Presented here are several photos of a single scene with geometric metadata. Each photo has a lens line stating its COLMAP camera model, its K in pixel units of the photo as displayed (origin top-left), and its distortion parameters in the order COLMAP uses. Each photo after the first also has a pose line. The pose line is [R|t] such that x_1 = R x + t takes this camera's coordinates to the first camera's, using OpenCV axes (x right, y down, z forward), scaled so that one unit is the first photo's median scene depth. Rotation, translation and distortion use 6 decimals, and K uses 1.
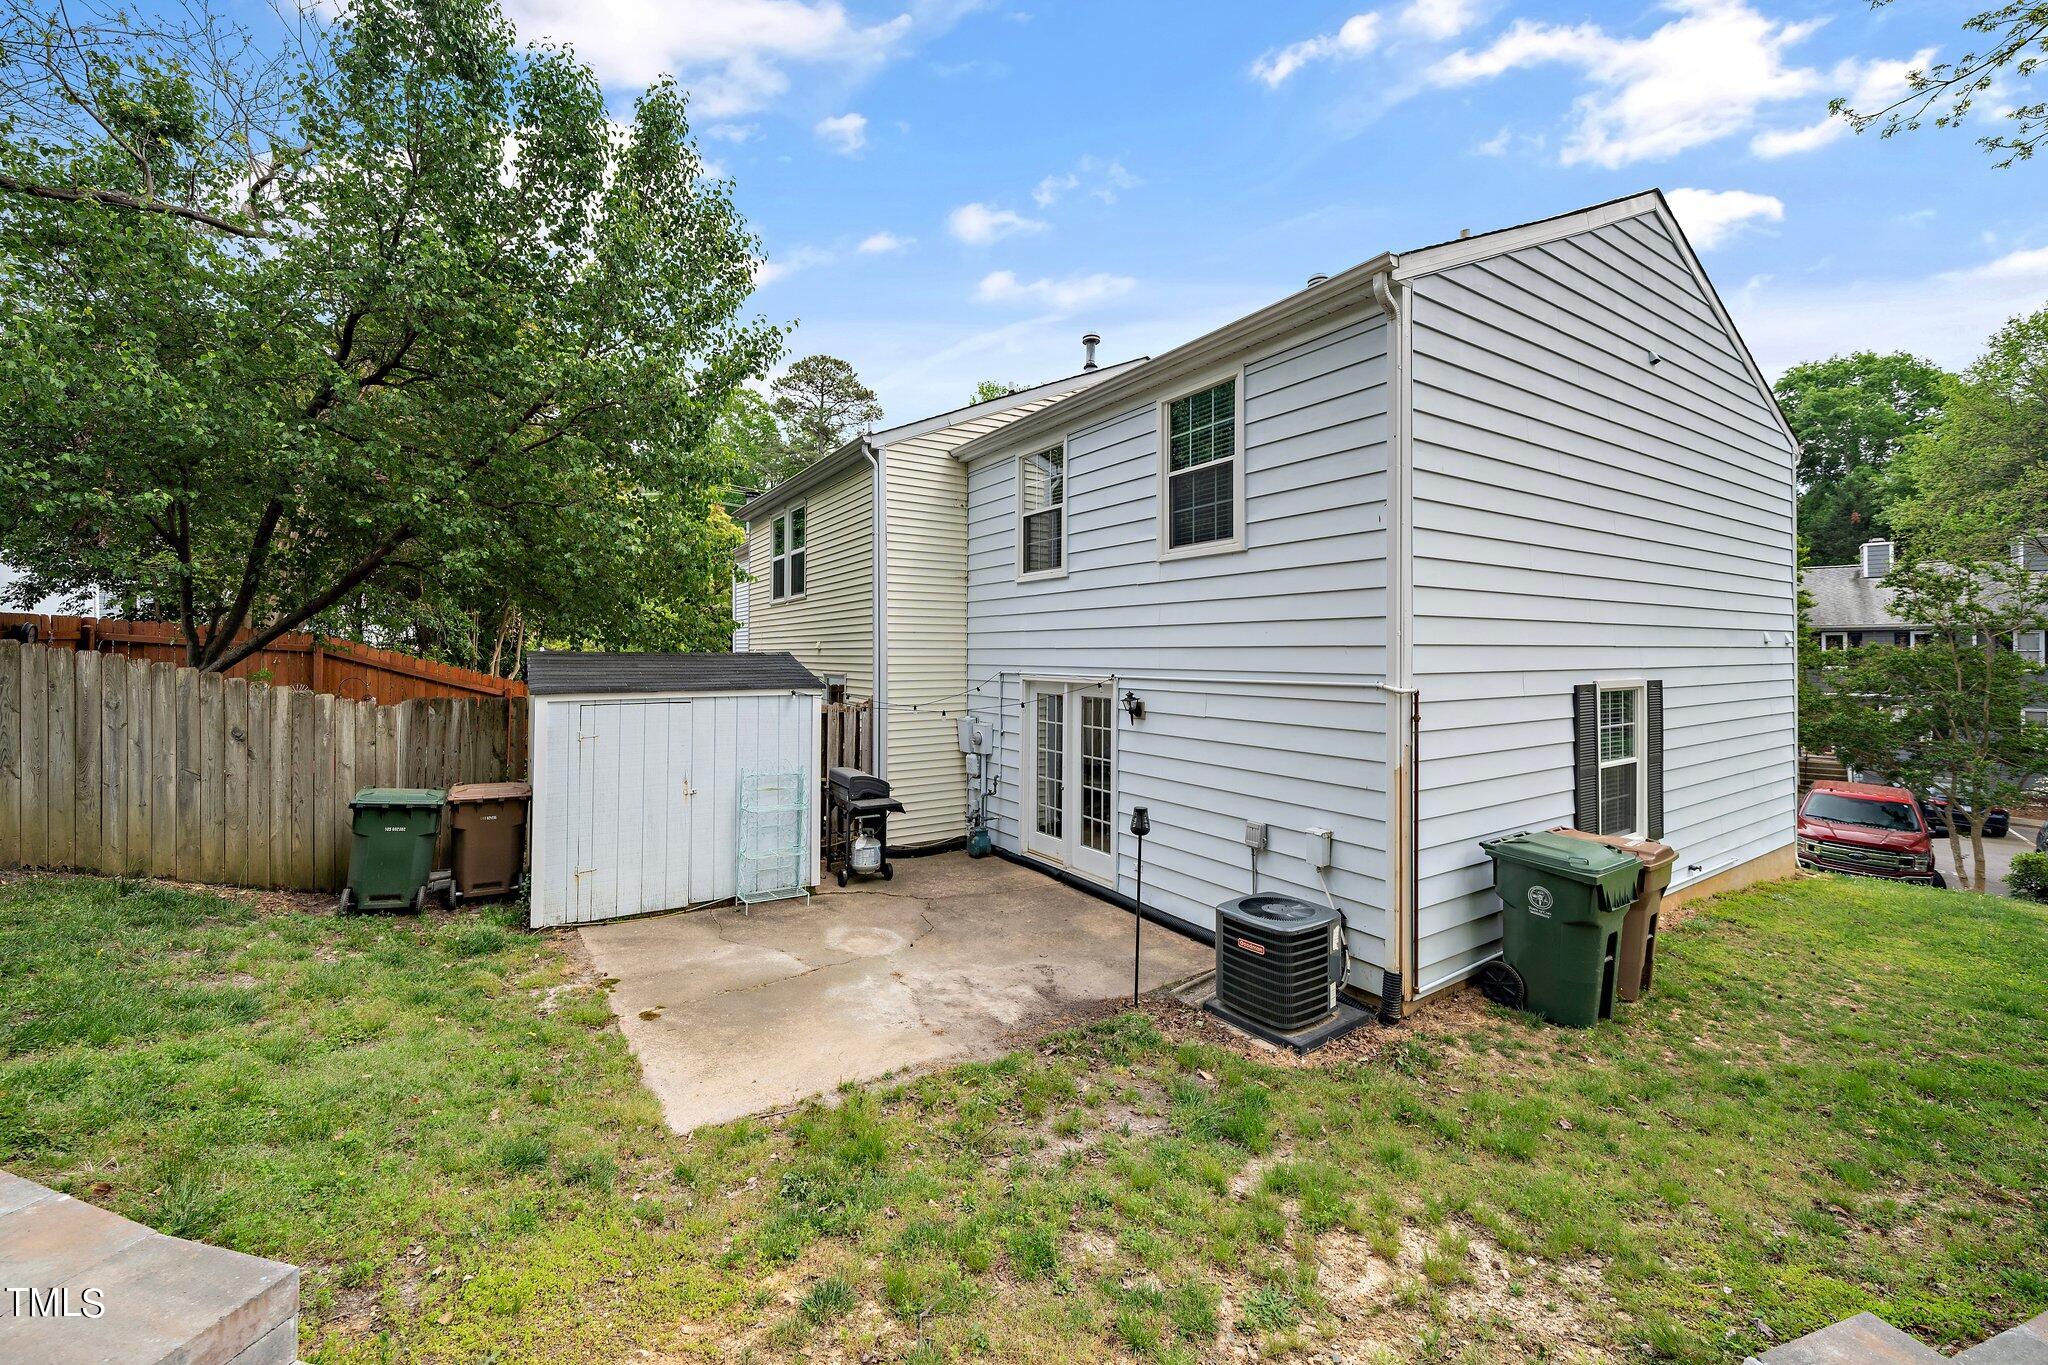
lens RADIAL K [[803.0, 0, 1023.3], [0, 803.0, 650.9], [0, 0, 1]] dist [-0.002774, -0.000163]
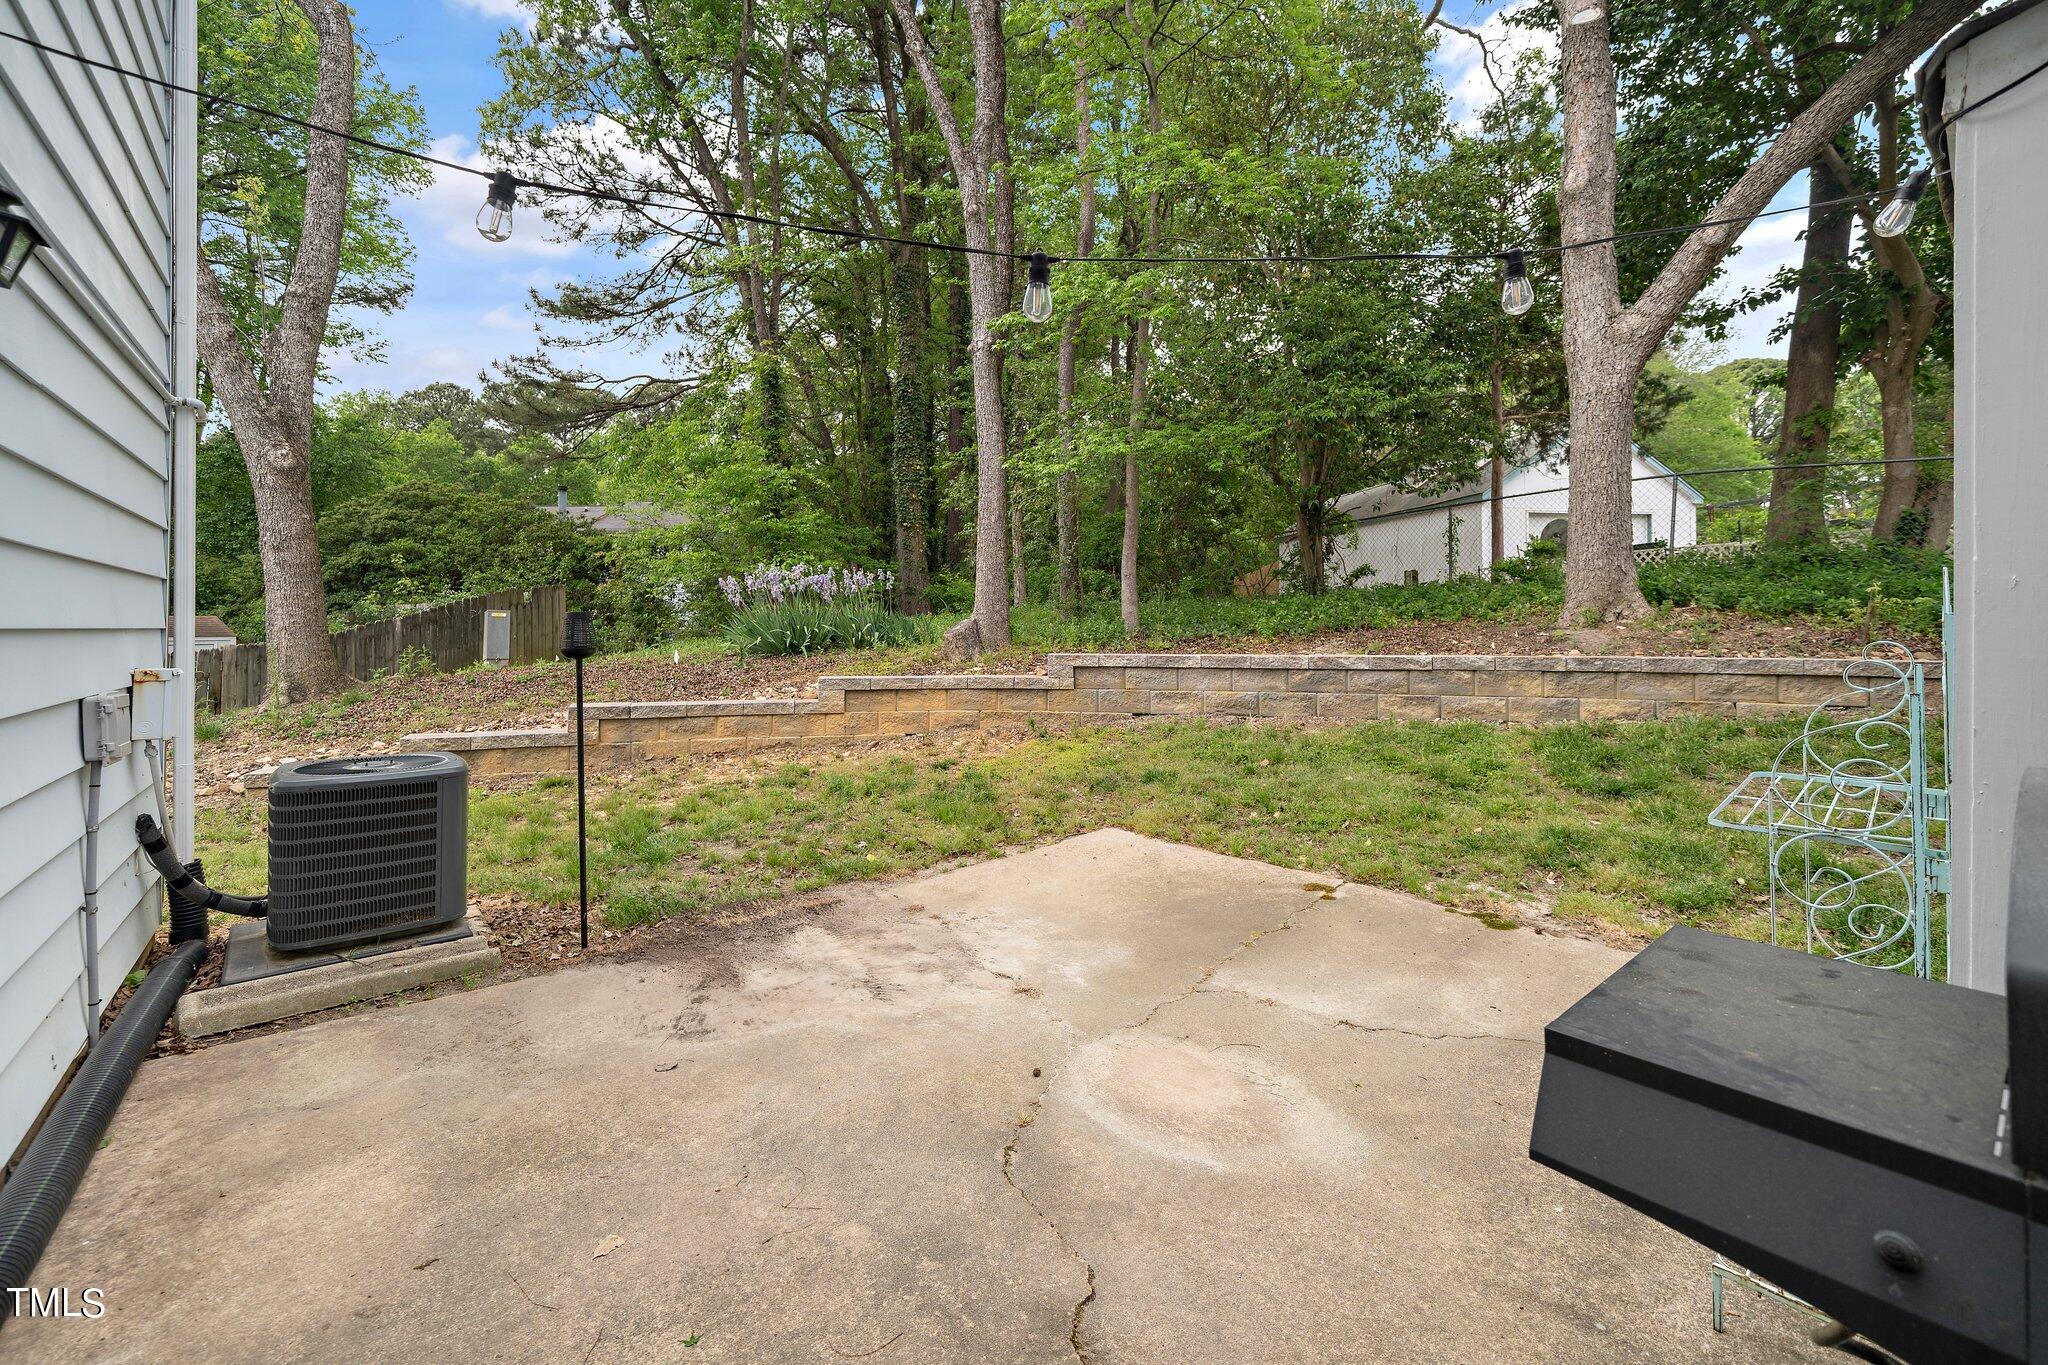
lens RADIAL K [[817.4, 0, 1011.7], [0, 817.4, 636.8], [0, 0, 1]] dist [-0.002370, -0.000066]
pose [[-0.995518, 0.000819, -0.094566, -0.095336], [0.000070, 0.999969, 0.007920, 0.175700], [0.094569, 0.007878, -0.995487, 1.358259]]
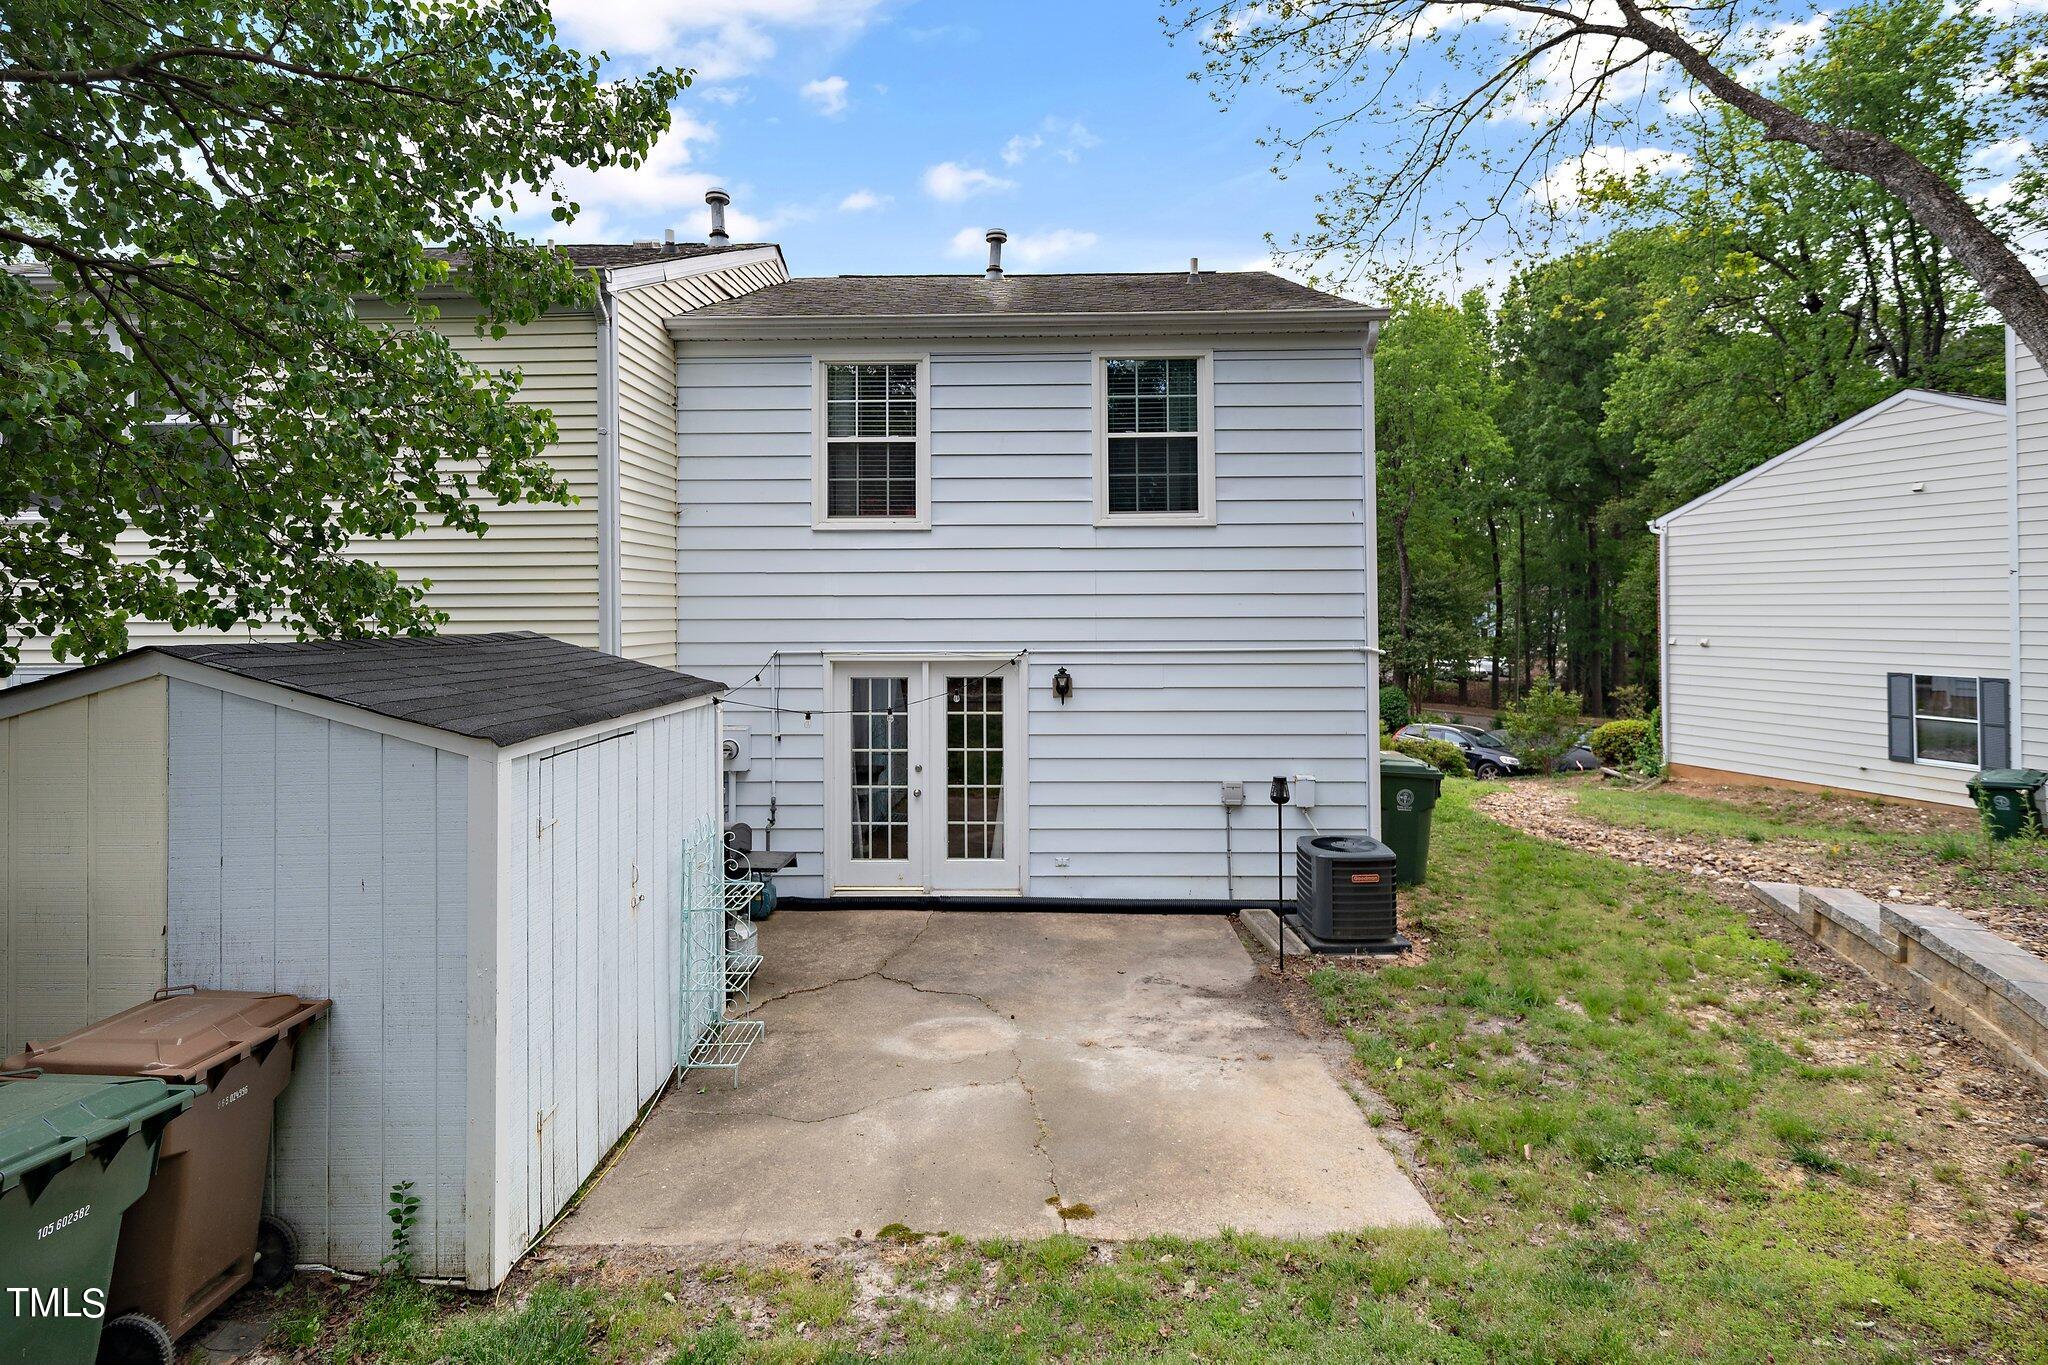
lens RADIAL K [[974.8, 0, 1021.7], [0, 974.8, 599.1], [0, 0, 1]] dist [-0.006525, -0.000580]
pose [[0.566902, 0.004820, 0.823771, -0.894159], [0.004811, 0.999946, -0.009162, -0.017230], [-0.823771, 0.009158, 0.566849, 0.474455]]
